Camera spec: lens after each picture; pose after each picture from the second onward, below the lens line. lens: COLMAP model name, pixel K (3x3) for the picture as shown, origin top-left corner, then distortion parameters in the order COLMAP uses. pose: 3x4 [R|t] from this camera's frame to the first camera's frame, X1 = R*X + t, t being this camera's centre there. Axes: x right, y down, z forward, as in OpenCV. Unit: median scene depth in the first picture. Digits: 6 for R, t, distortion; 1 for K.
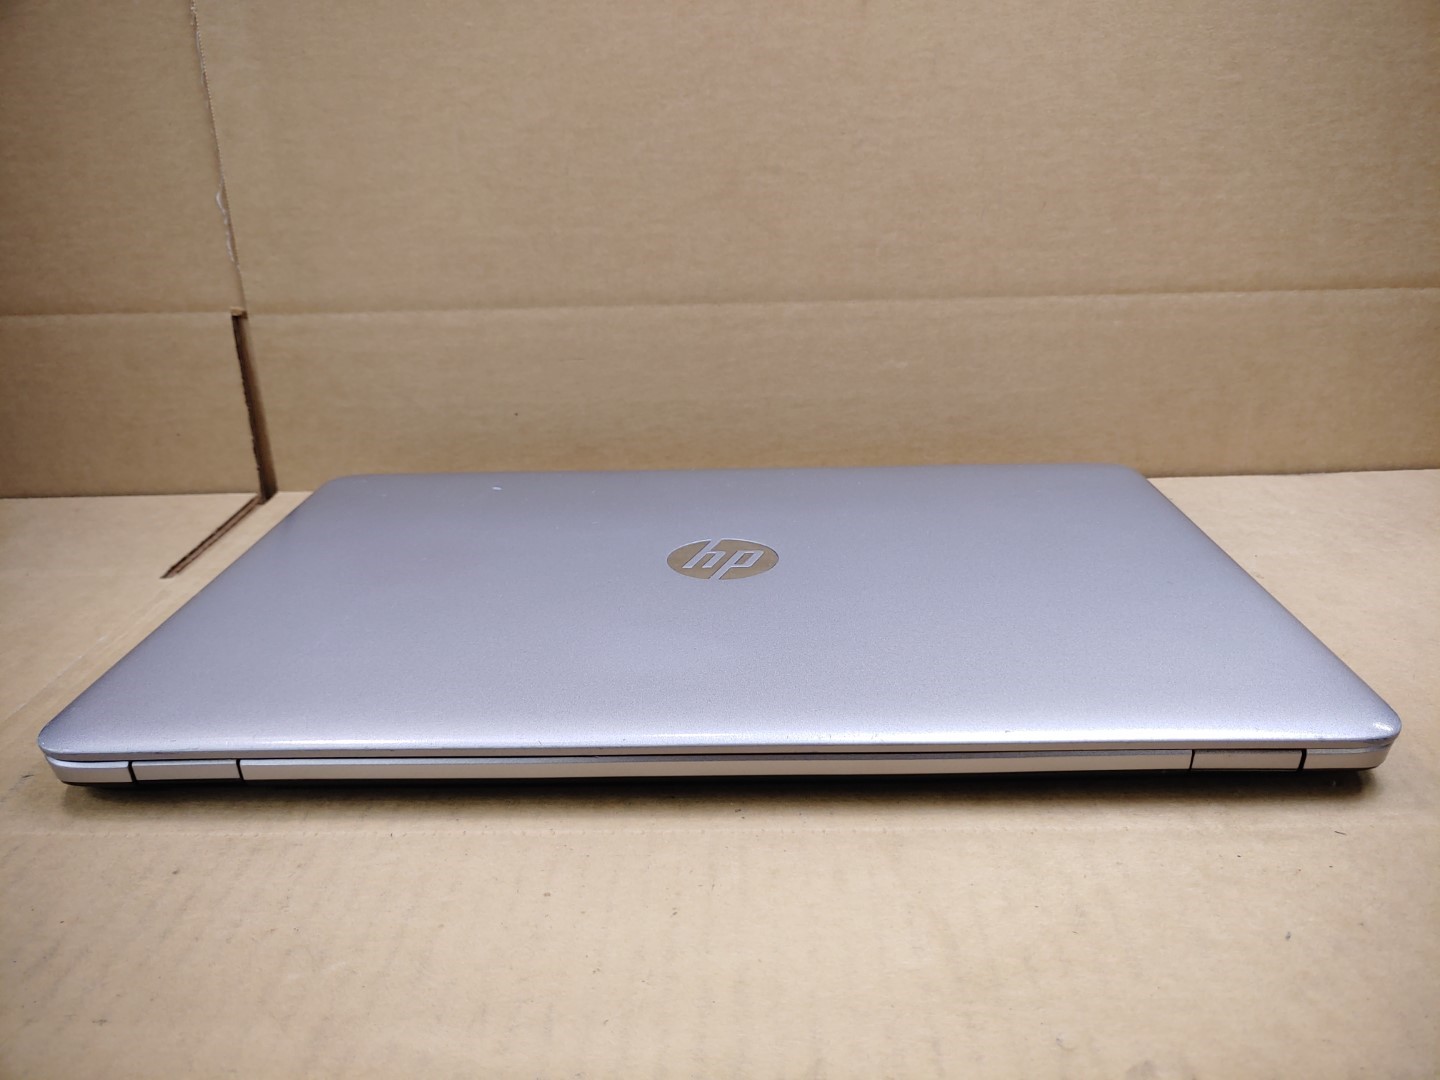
lens RADIAL K [[1085.1, 0, 733.2], [0, 1085.1, 529.5], [0, 0, 1]] dist [-0.000869, 0.000703]
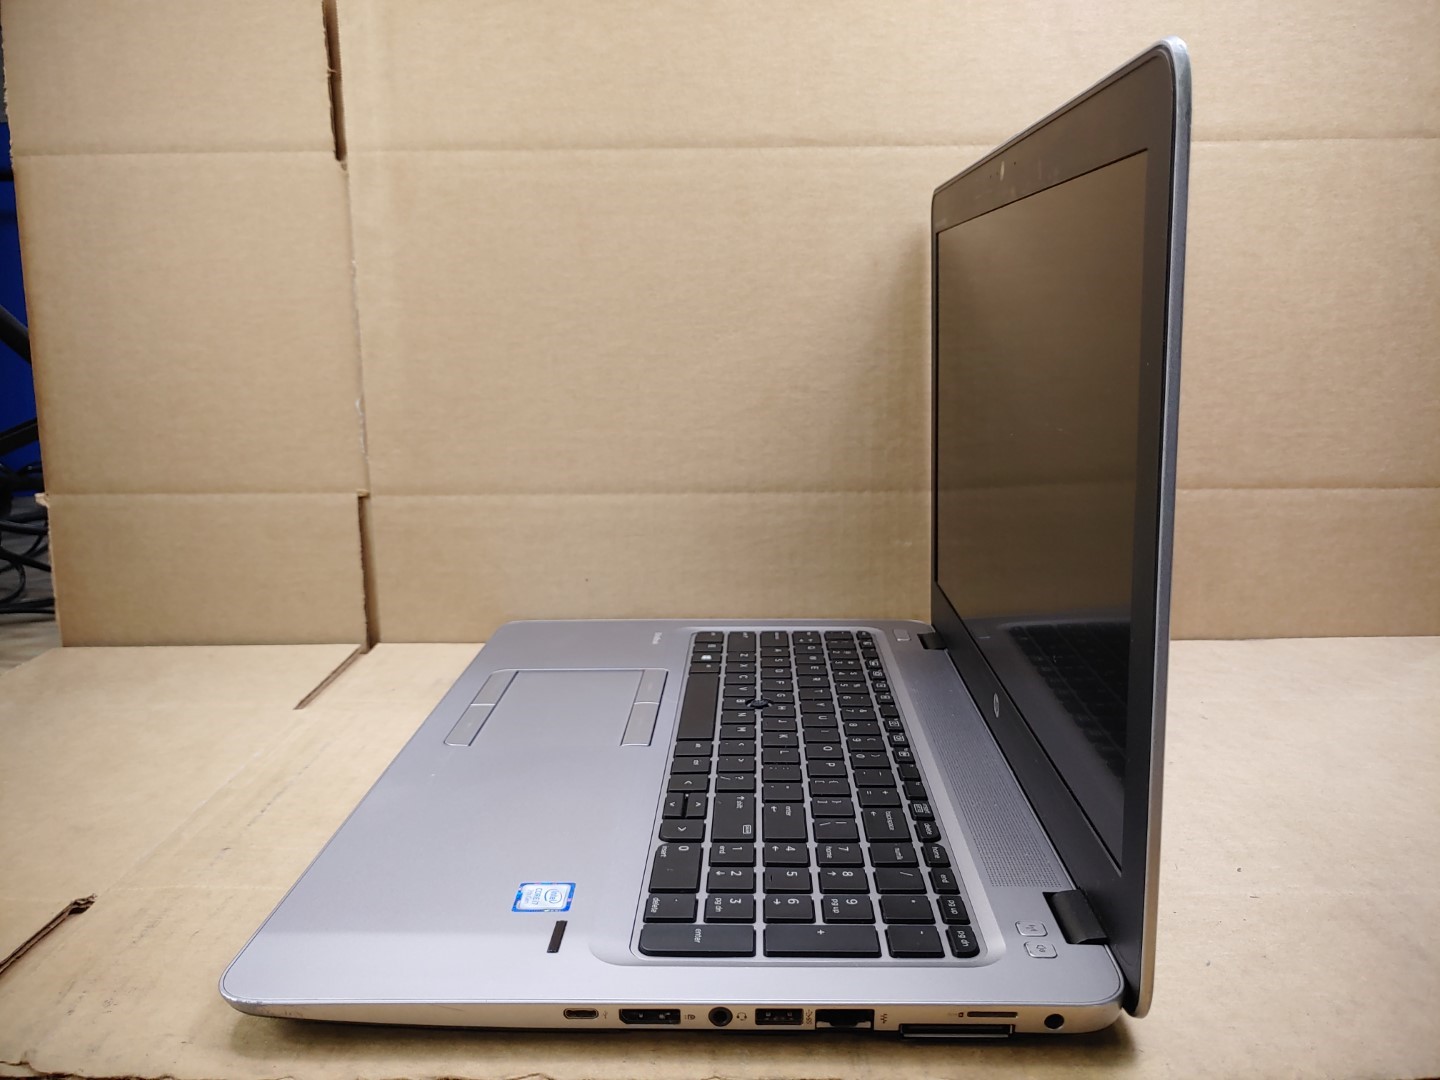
lens RADIAL K [[1079.9, 0, 720.0], [0, 1079.9, 540.0], [0, 0, 1]] dist [0.000345, -0.004010]
pose [[0.999806, 0.015235, -0.012502, -0.039288], [-0.017037, 0.987016, -0.159717, 0.040180], [0.009907, 0.159899, 0.987084, -0.195346]]
